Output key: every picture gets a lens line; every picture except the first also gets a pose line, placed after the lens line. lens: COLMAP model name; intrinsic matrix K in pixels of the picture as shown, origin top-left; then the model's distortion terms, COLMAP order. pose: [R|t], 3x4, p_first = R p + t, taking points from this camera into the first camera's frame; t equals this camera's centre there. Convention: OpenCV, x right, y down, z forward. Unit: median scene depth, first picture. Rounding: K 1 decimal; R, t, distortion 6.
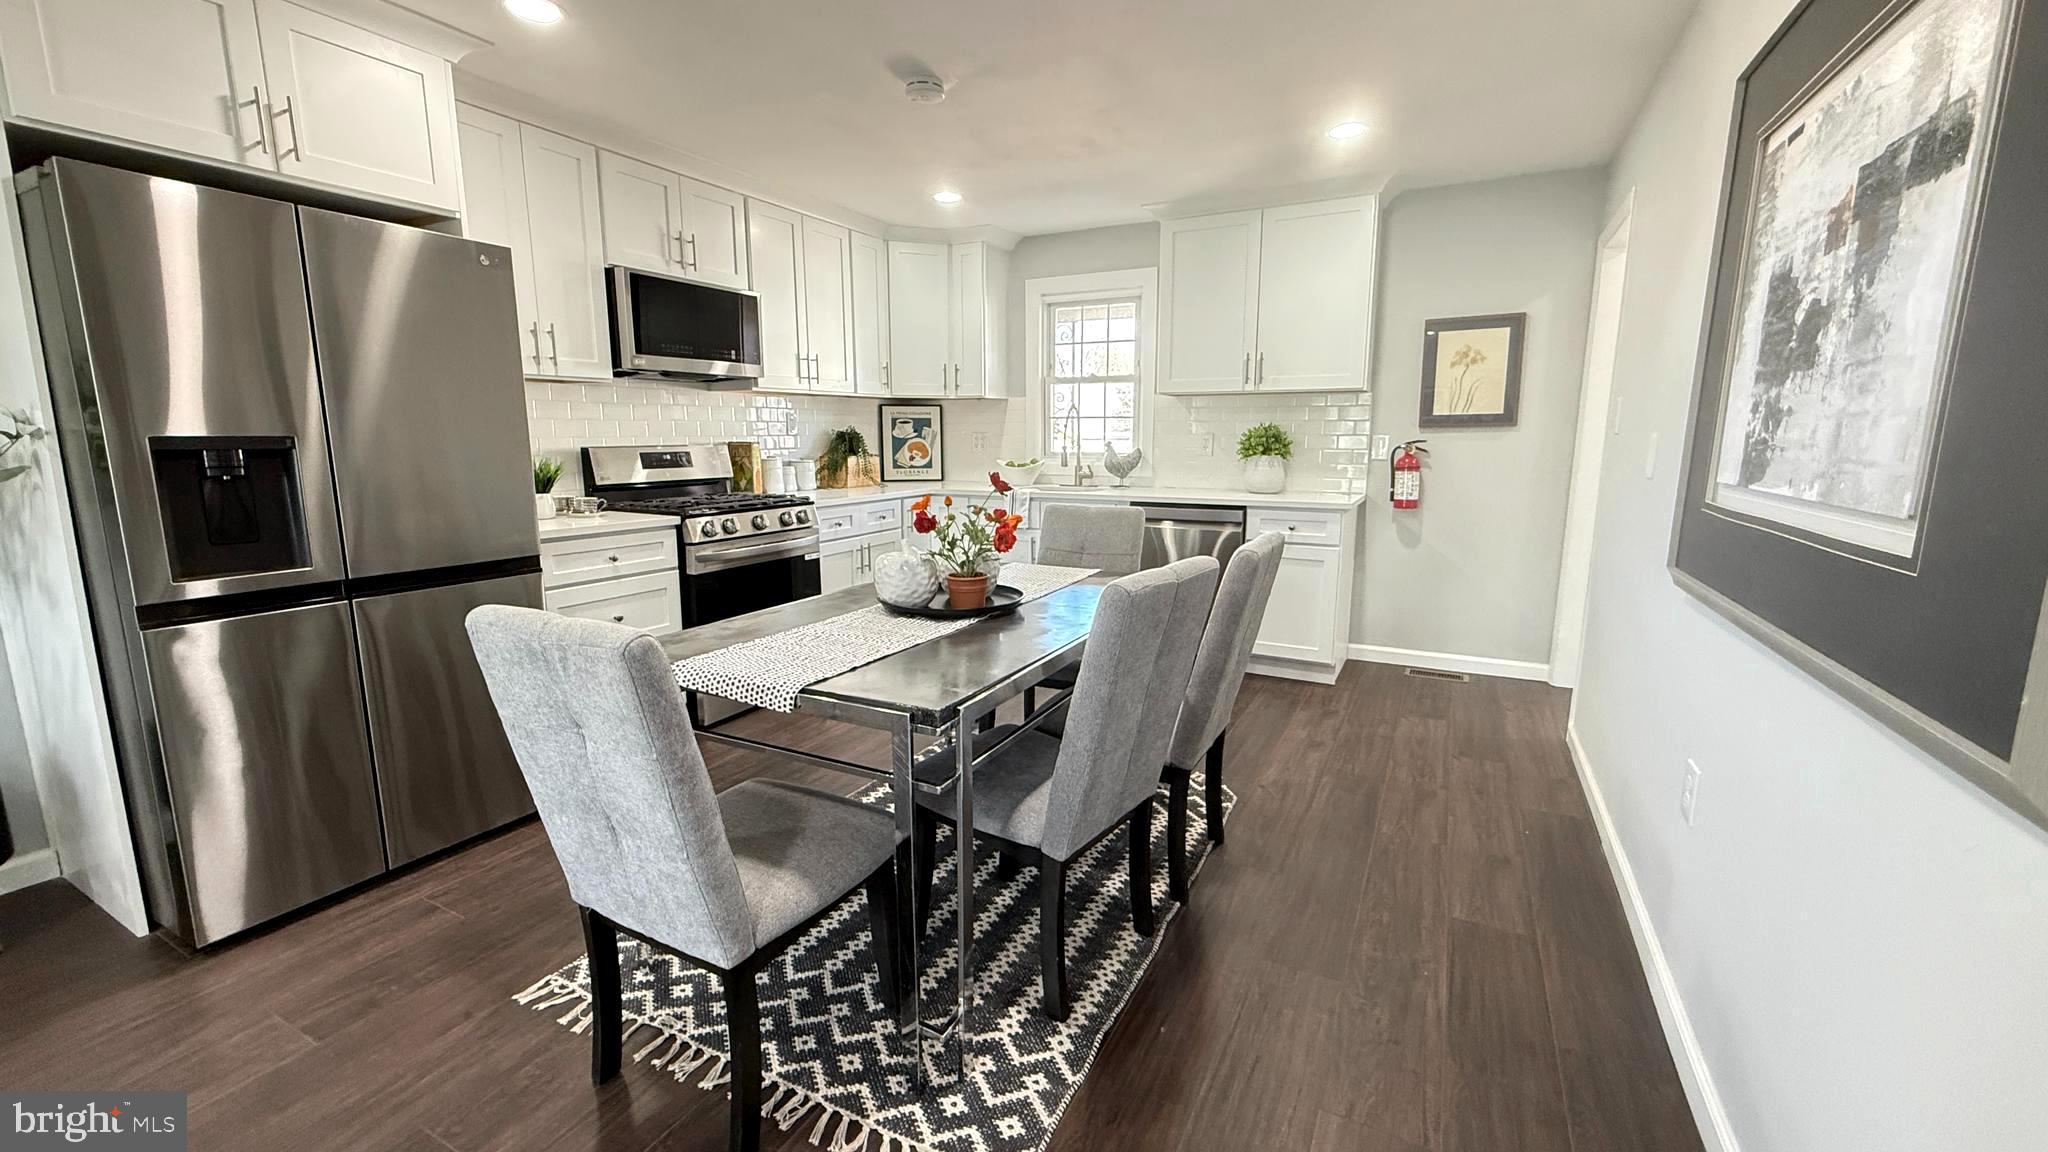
lens RADIAL K [[820.5, 0, 1019.7], [0, 820.5, 573.9], [0, 0, 1]] dist [0.003929, -0.001670]
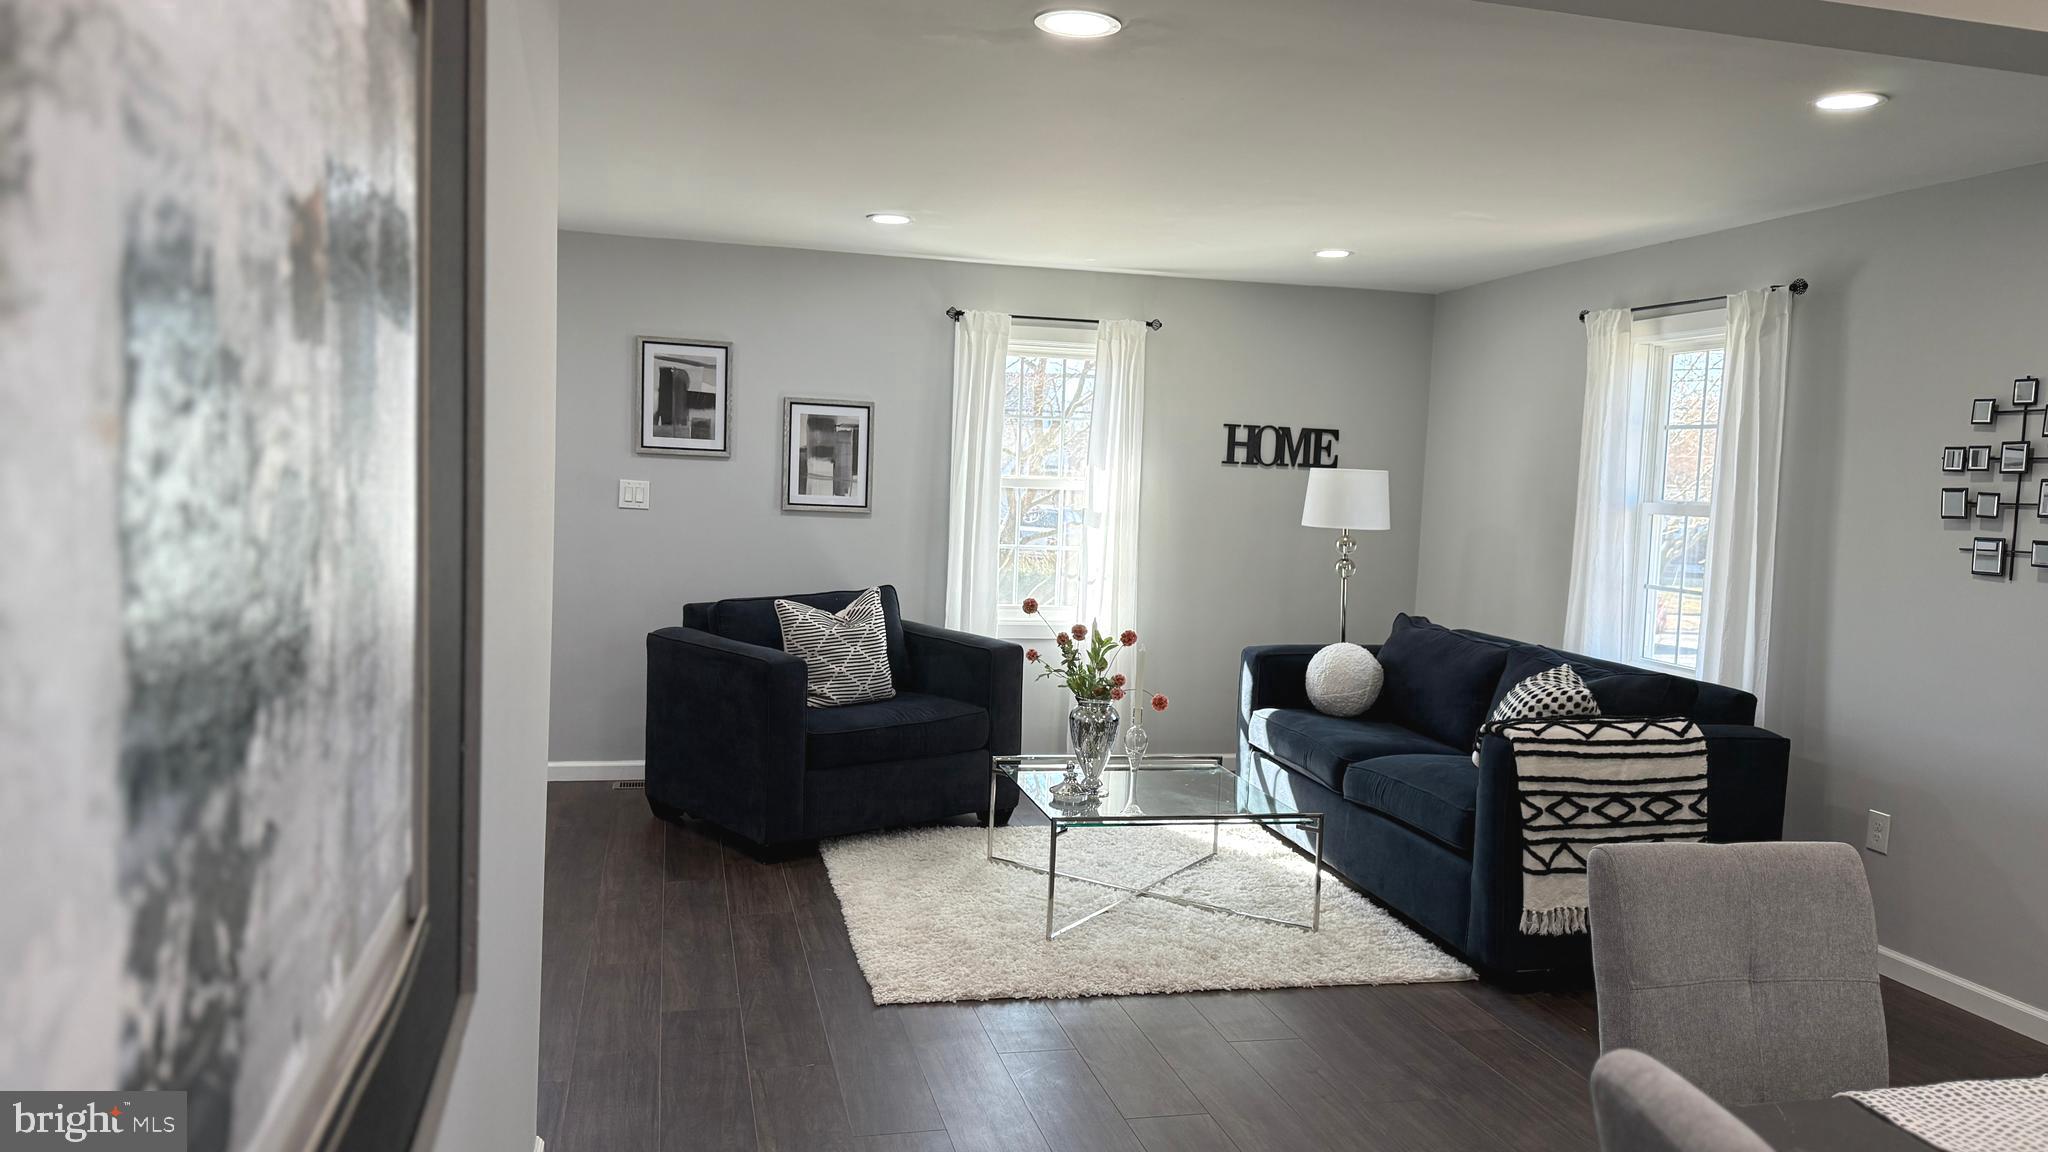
lens RADIAL K [[1444.8, 0, 1028.6], [0, 1444.8, 596.0], [0, 0, 1]] dist [0.075373, -0.071059]
pose [[-0.745847, 0.026037, -0.665608, 0.426476], [-0.153363, 0.965680, 0.209626, -0.167210], [0.648223, 0.258428, -0.716256, 0.597752]]
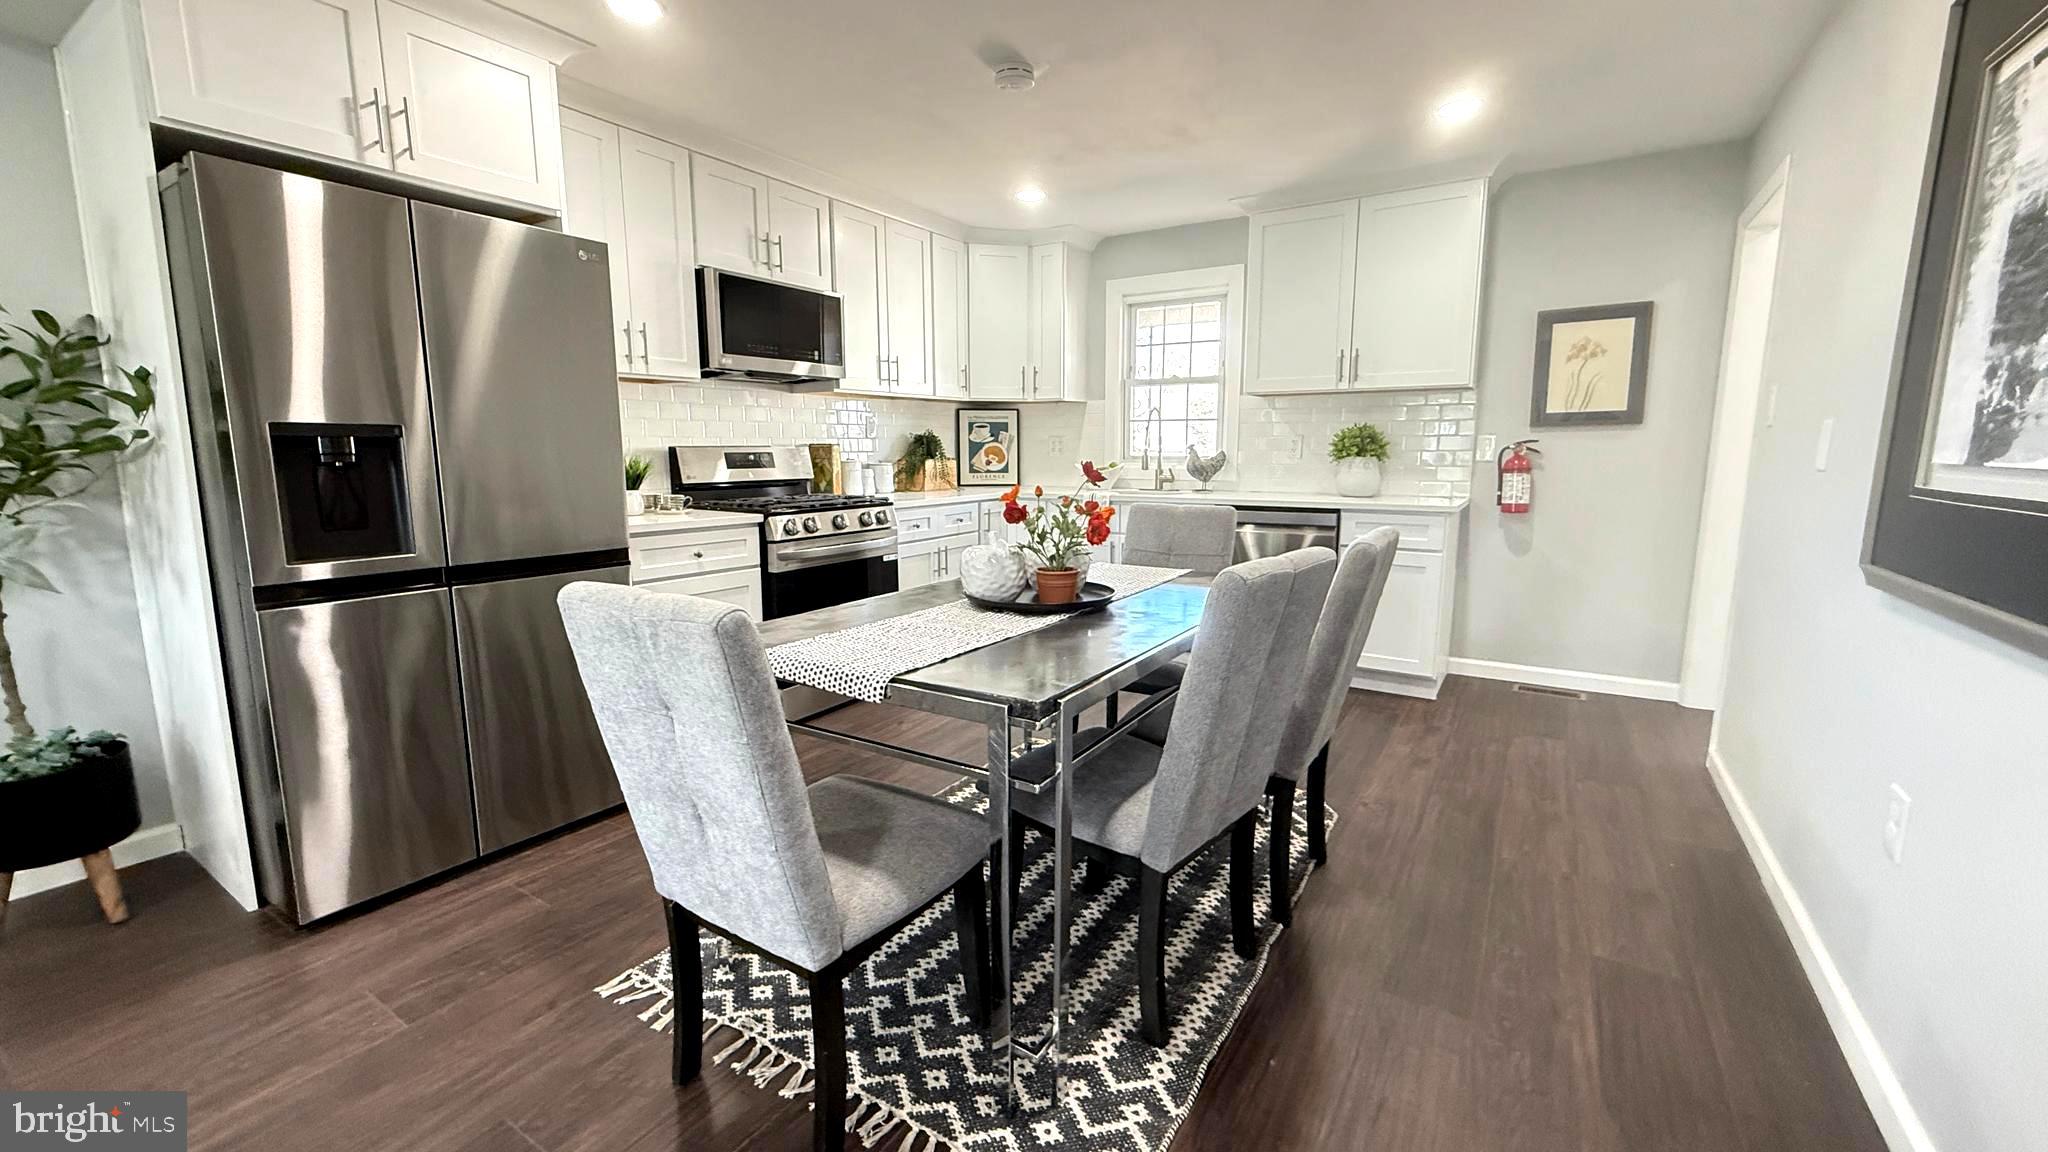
lens RADIAL K [[820.5, 0, 1018.9], [0, 820.5, 573.2], [0, 0, 1]] dist [0.003929, -0.001670]
pose [[0.996590, 0.010896, -0.081796, -0.019906], [-0.012358, 0.999772, -0.017386, 0.015338], [0.081588, 0.018337, 0.996497, 0.029189]]
